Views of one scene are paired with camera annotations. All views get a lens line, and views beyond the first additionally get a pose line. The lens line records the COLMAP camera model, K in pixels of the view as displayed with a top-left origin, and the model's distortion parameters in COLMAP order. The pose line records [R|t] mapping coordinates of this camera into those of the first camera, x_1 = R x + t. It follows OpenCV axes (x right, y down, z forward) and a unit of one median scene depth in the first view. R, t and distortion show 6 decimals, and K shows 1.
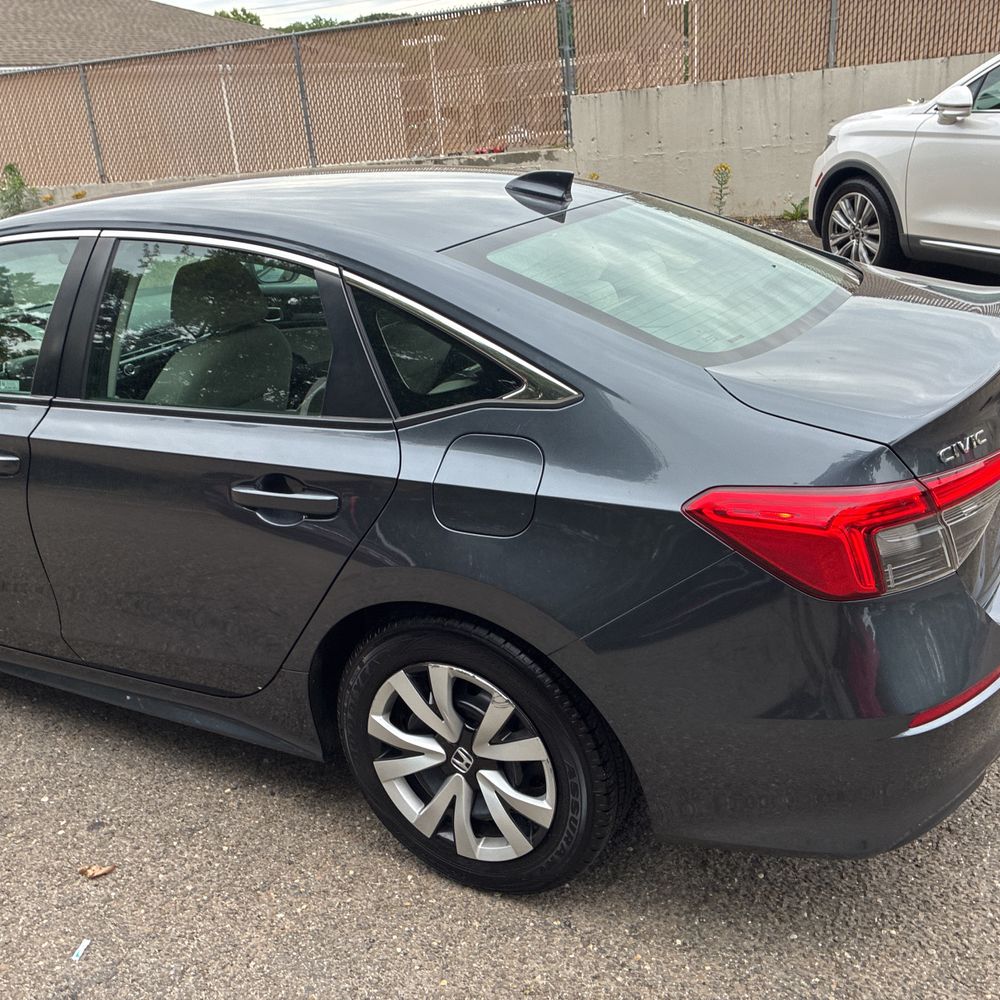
lens RADIAL K [[1009.5, 0, 498.3], [0, 1009.5, 501.6], [0, 0, 1]] dist [0.026234, 0.000000]
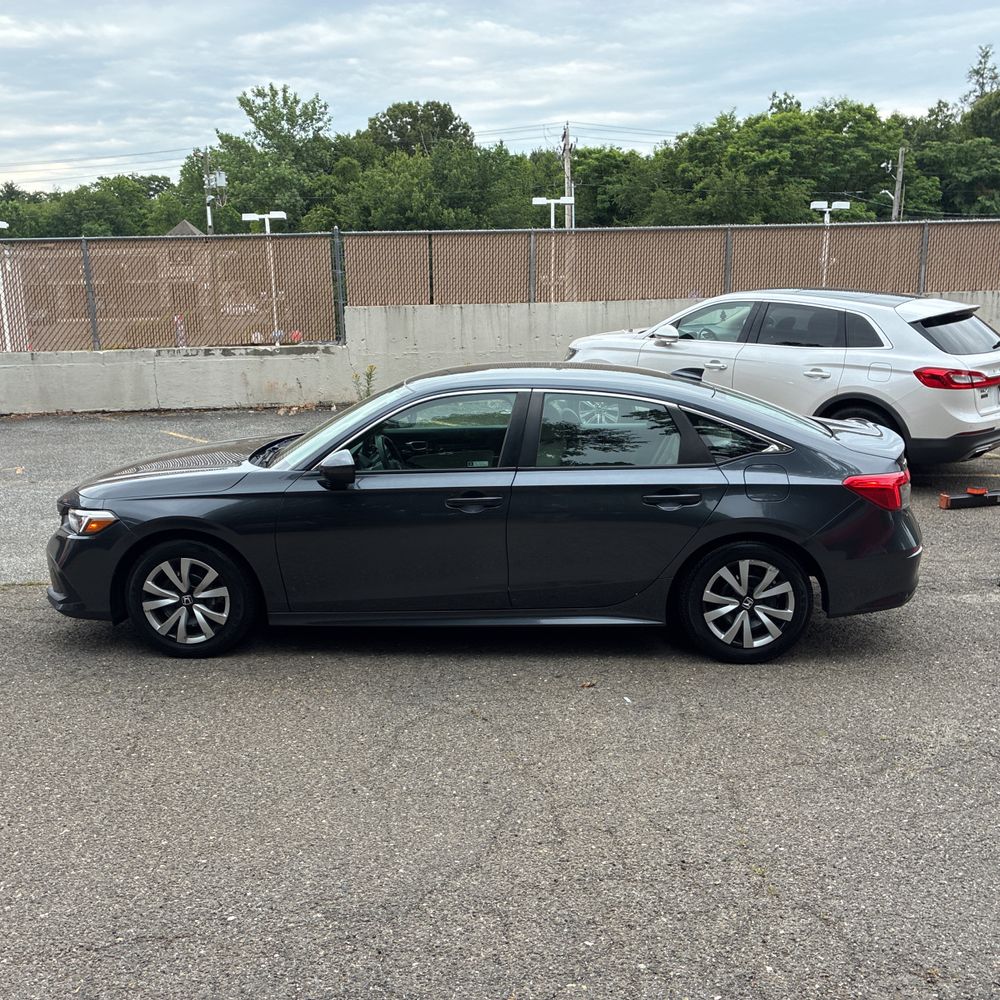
lens RADIAL K [[1009.5, 0, 522.4], [0, 1009.5, 512.3], [0, 0, 1]] dist [0.026234, 0.000000]
pose [[0.884669, -0.033655, 0.465003, -0.360183], [0.112176, 0.983456, -0.142237, 0.072370], [-0.452522, 0.177995, 0.873808, -0.199128]]
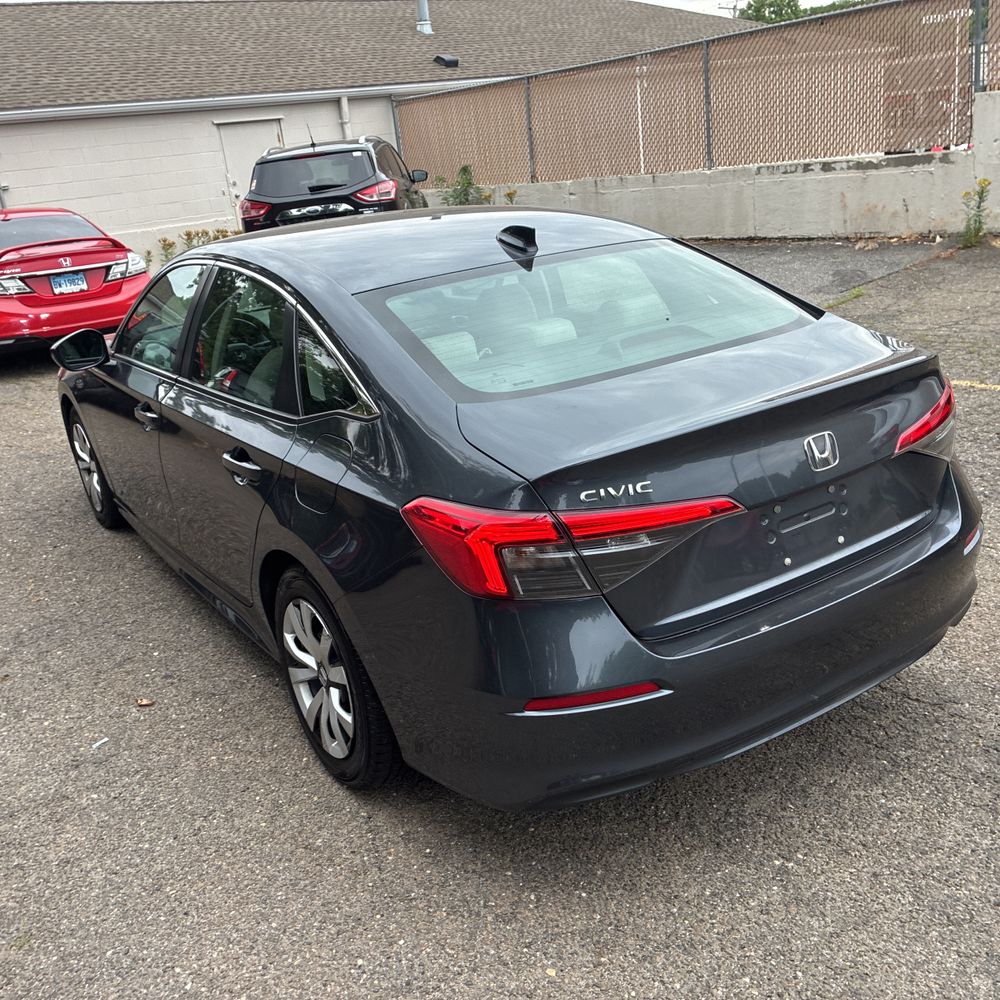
lens RADIAL K [[1009.5, 0, 505.8], [0, 1009.5, 523.9], [0, 0, 1]] dist [0.026234, 0.000000]
pose [[0.889445, 0.154801, -0.430029, 0.160891], [-0.140468, 0.987943, 0.065102, -0.014403], [0.434922, 0.002501, 0.900465, -0.021658]]
